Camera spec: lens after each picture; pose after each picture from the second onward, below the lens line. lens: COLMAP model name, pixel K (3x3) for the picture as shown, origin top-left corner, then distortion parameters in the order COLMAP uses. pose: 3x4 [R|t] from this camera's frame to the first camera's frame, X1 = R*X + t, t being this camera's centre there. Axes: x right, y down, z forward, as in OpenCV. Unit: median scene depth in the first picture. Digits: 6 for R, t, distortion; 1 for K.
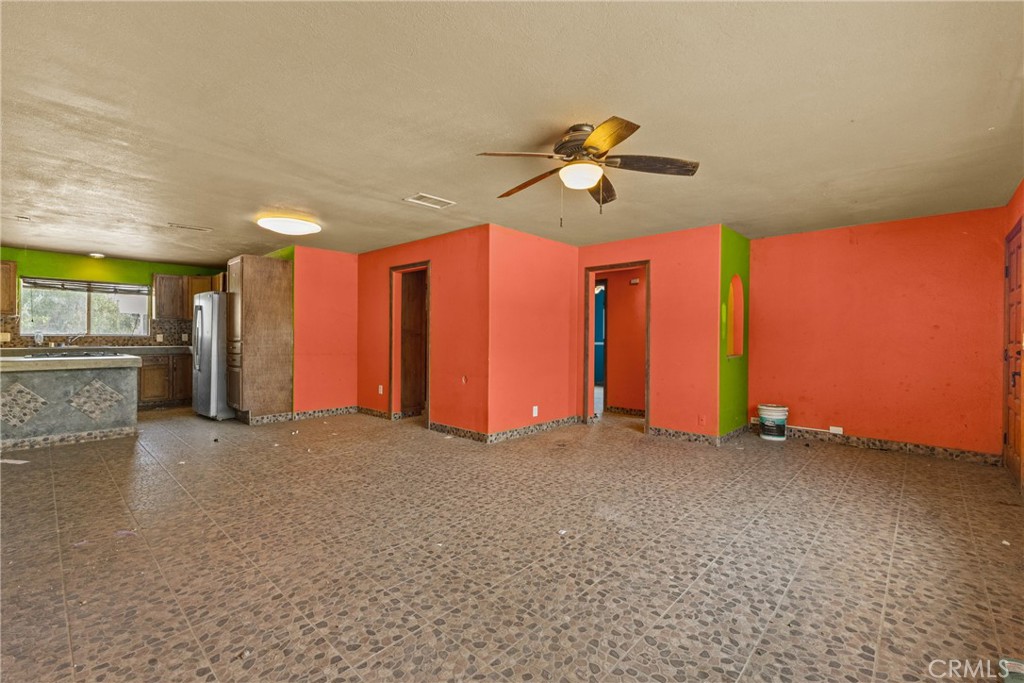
lens RADIAL K [[442.5, 0, 512.0], [0, 442.5, 341.5], [0, 0, 1]] dist [0.004778, -0.000803]
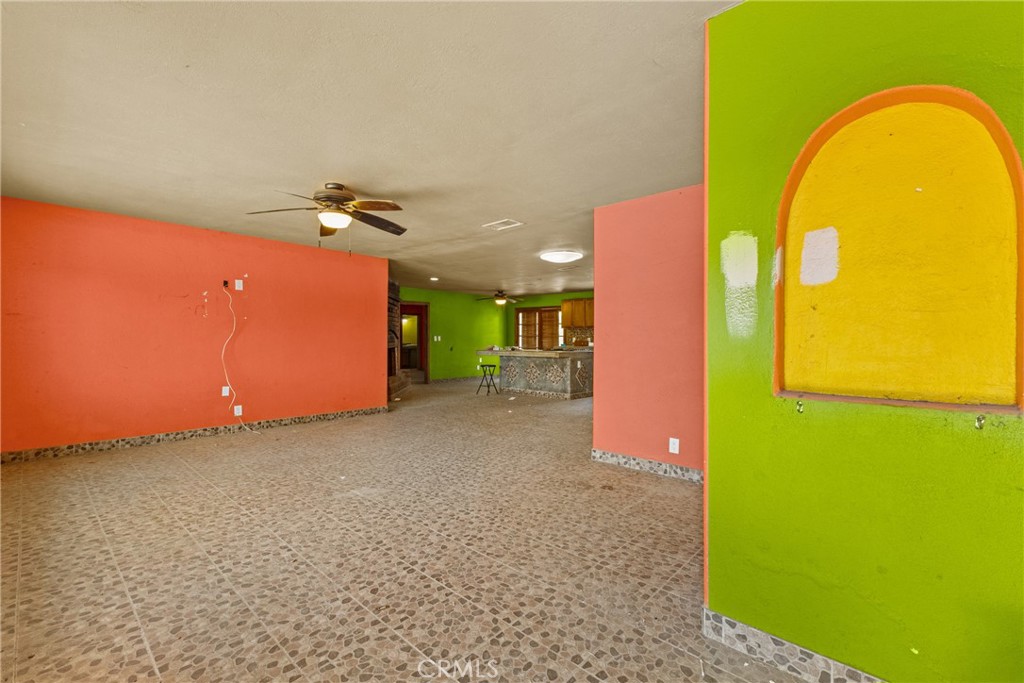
lens RADIAL K [[442.5, 0, 512.0], [0, 442.5, 341.5], [0, 0, 1]] dist [0.004778, -0.000803]
pose [[0.007613, 0.000997, -0.999971, 1.562487], [-0.011375, 0.999935, 0.000910, -0.003175], [0.999906, 0.011367, 0.007624, 1.573350]]
